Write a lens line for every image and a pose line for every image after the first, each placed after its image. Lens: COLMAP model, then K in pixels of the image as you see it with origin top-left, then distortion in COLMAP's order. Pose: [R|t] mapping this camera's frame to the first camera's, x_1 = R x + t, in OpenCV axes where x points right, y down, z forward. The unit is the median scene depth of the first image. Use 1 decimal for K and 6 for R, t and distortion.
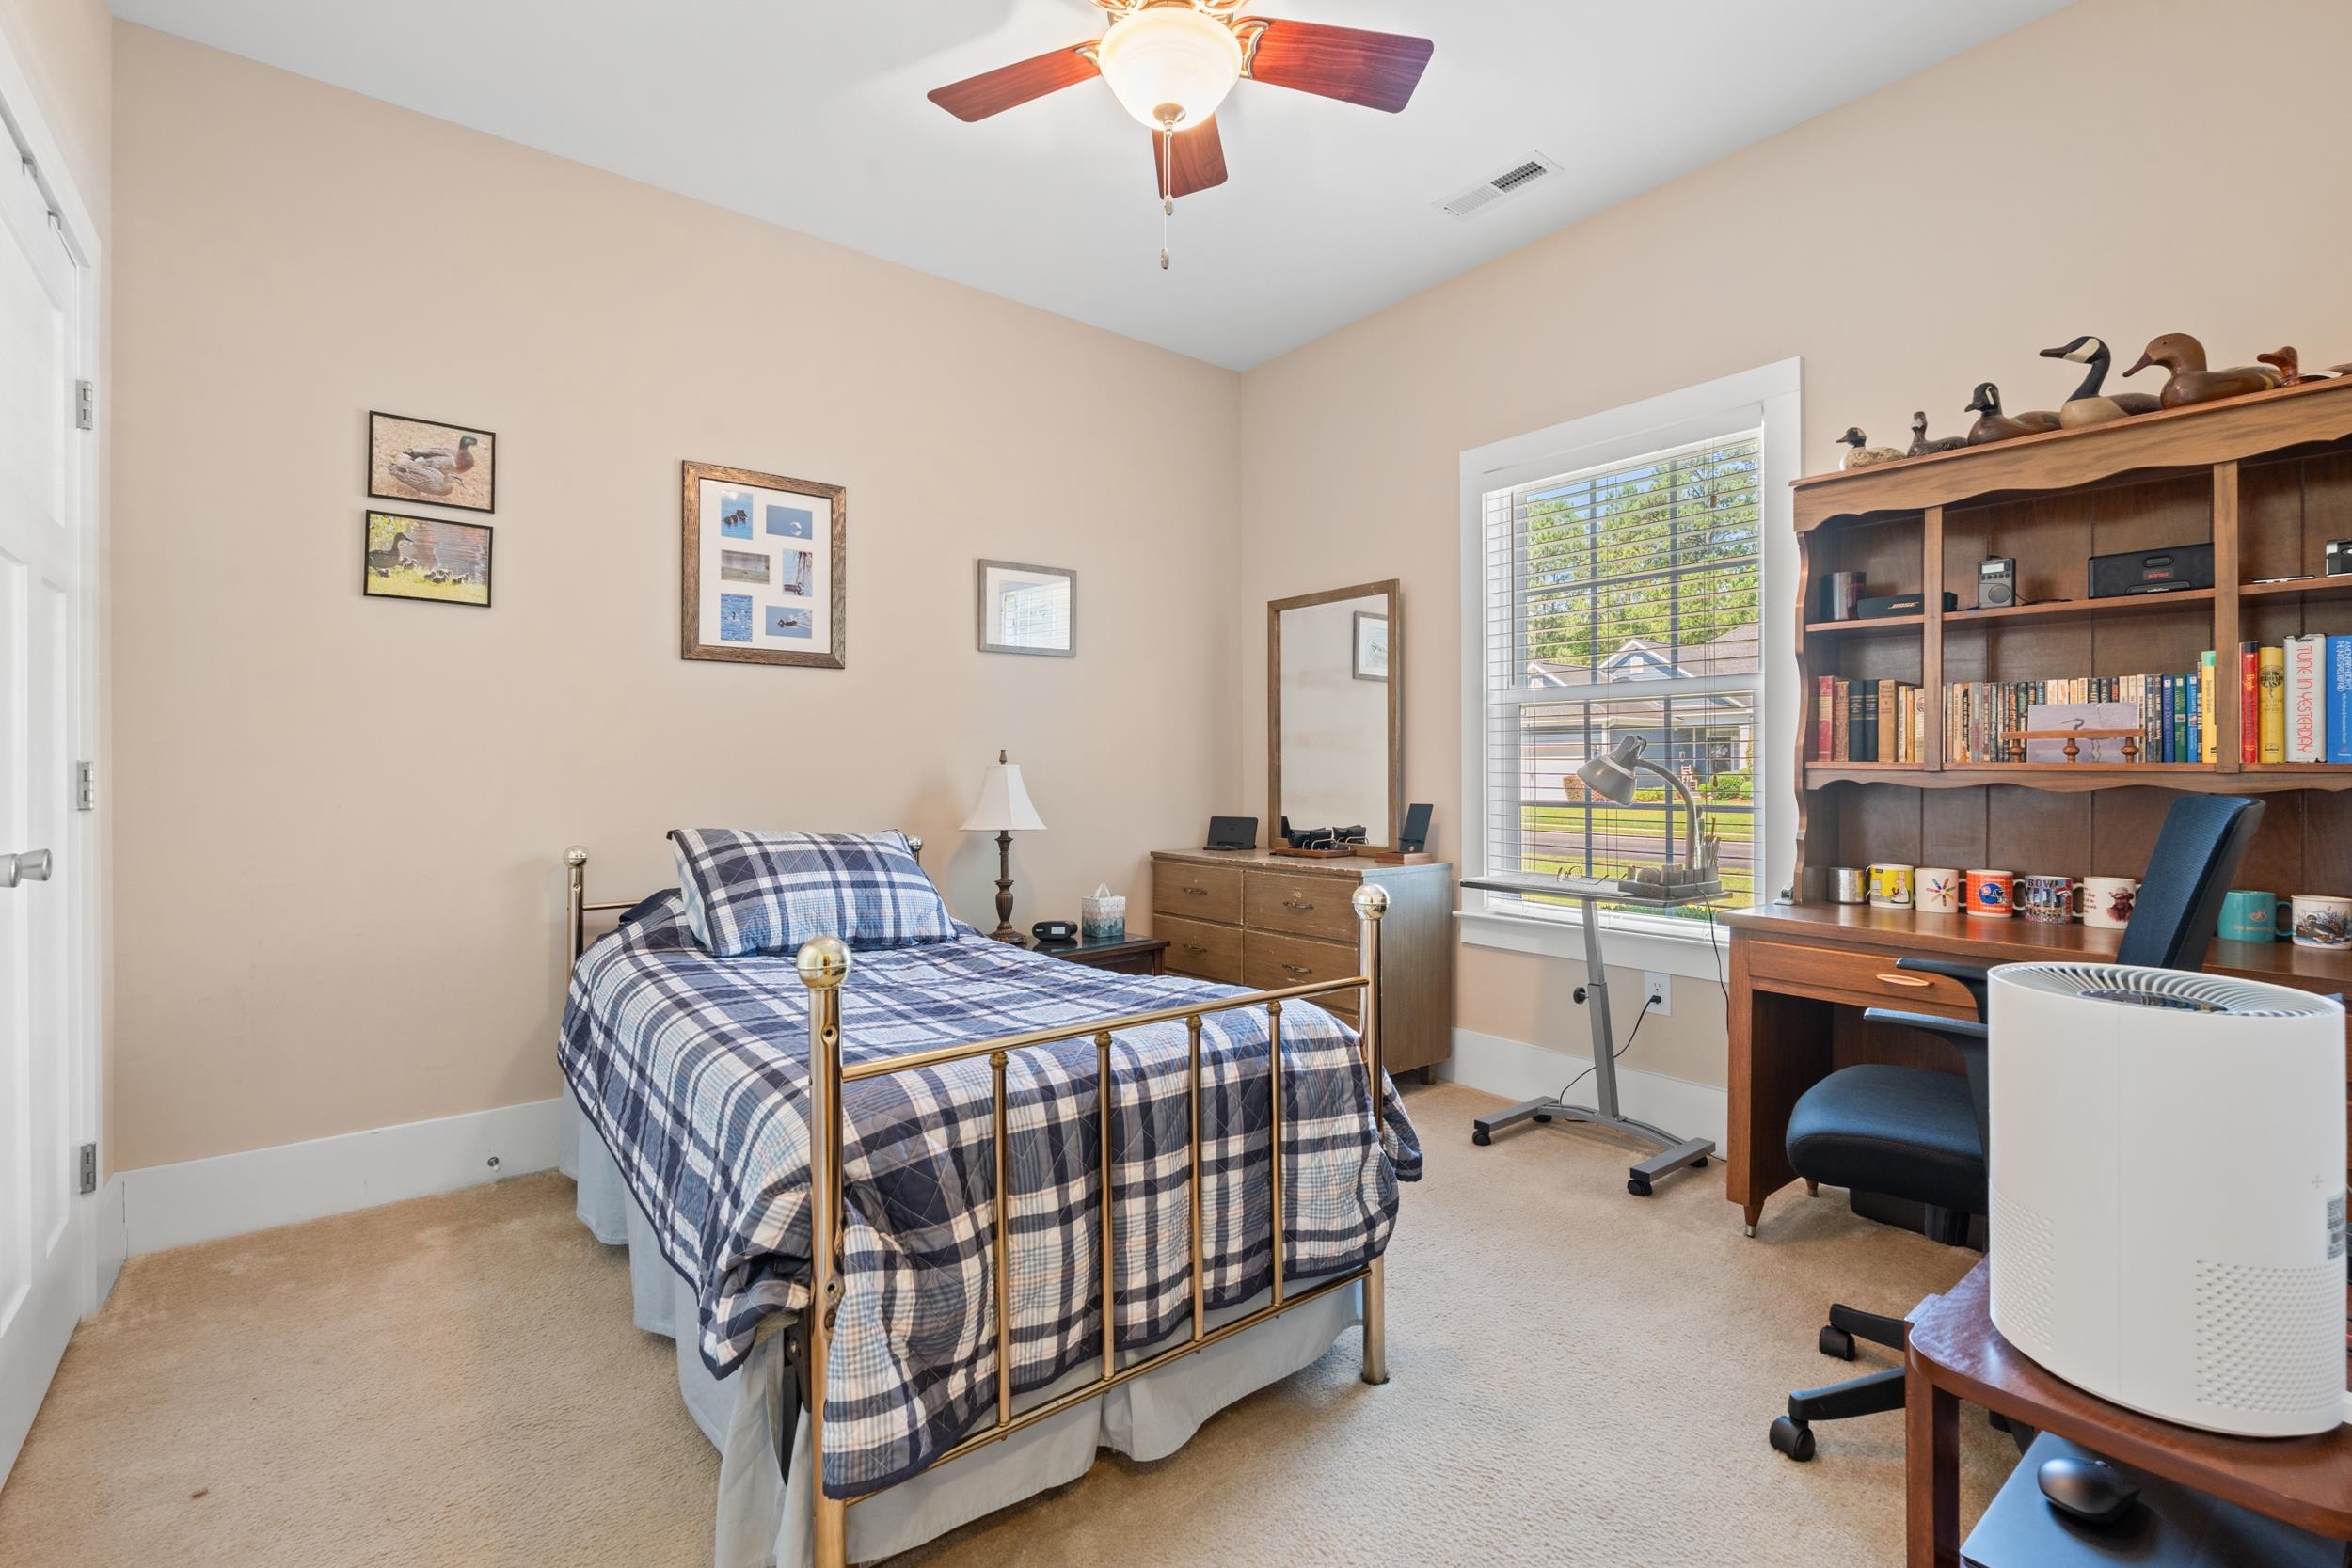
lens RADIAL K [[1032.7, 0, 1171.5], [0, 1032.7, 772.6], [0, 0, 1]] dist [-0.003220, 0.000213]
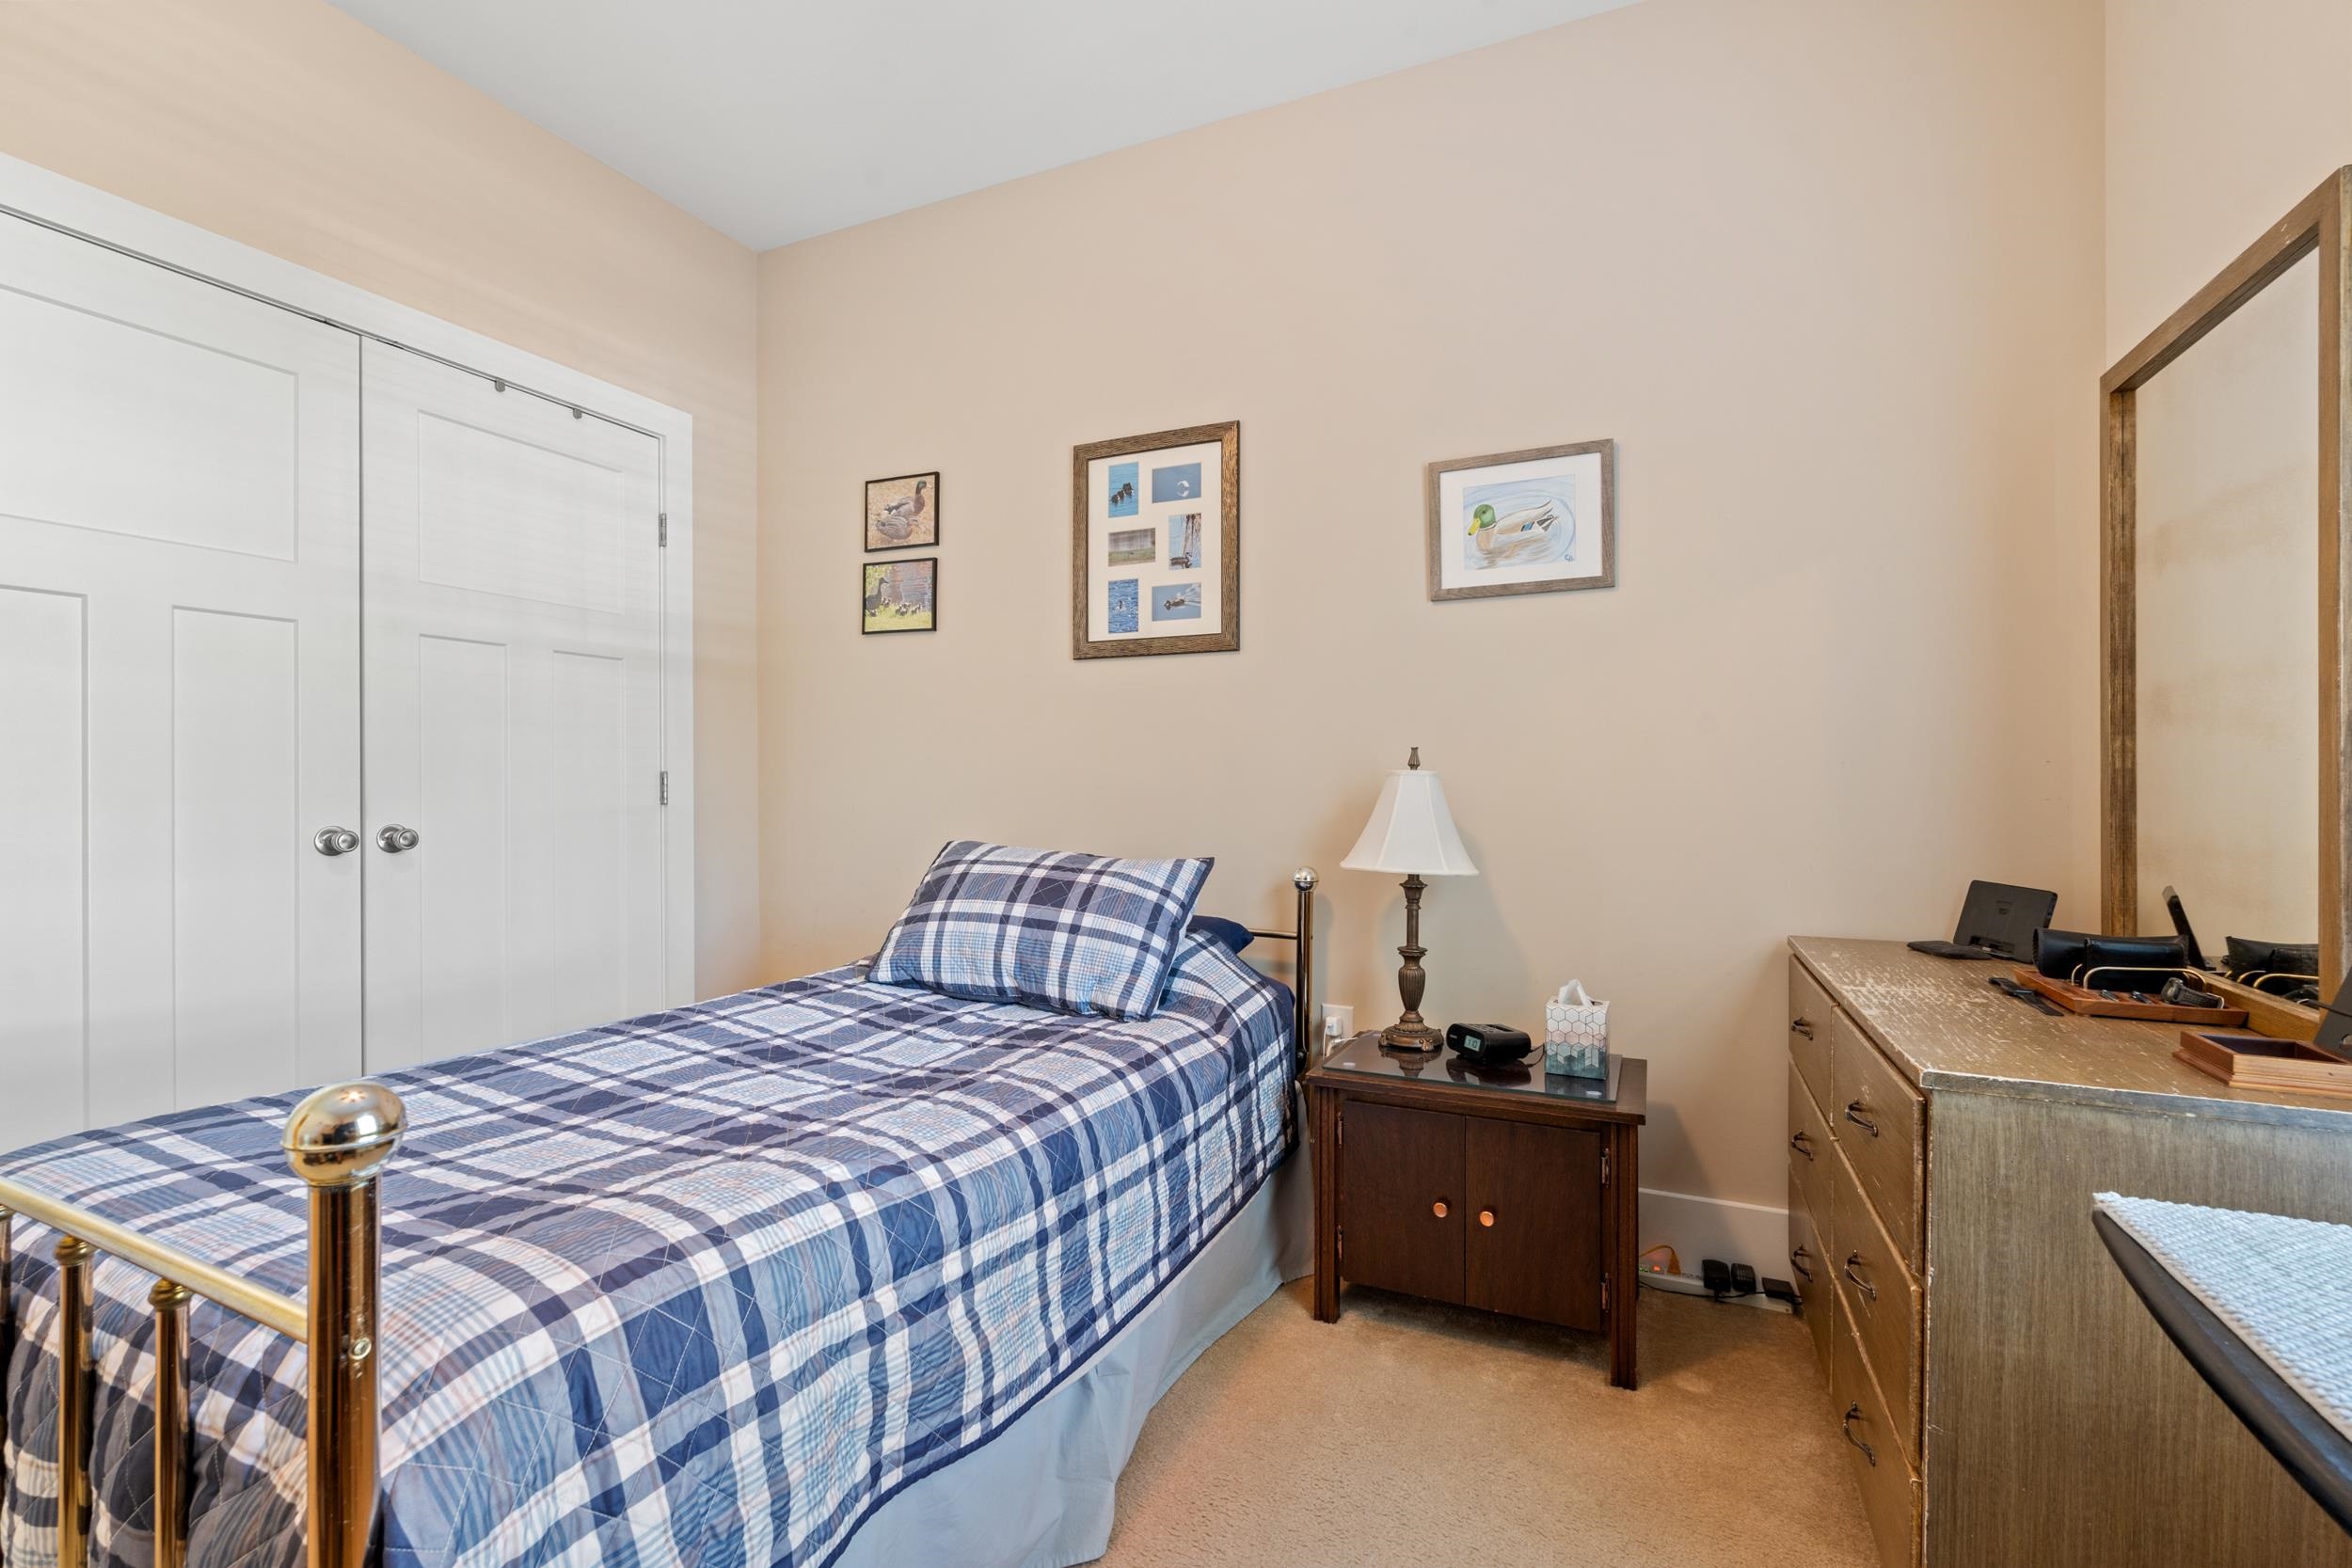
lens RADIAL K [[1032.7, 0, 1175.2], [0, 1032.7, 781.5], [0, 0, 1]] dist [-0.003220, 0.000213]
pose [[0.460386, 0.001912, -0.887717, 0.388165], [-0.004988, 0.999987, -0.000433, 0.000441], [0.887705, 0.004627, 0.460390, 0.636002]]
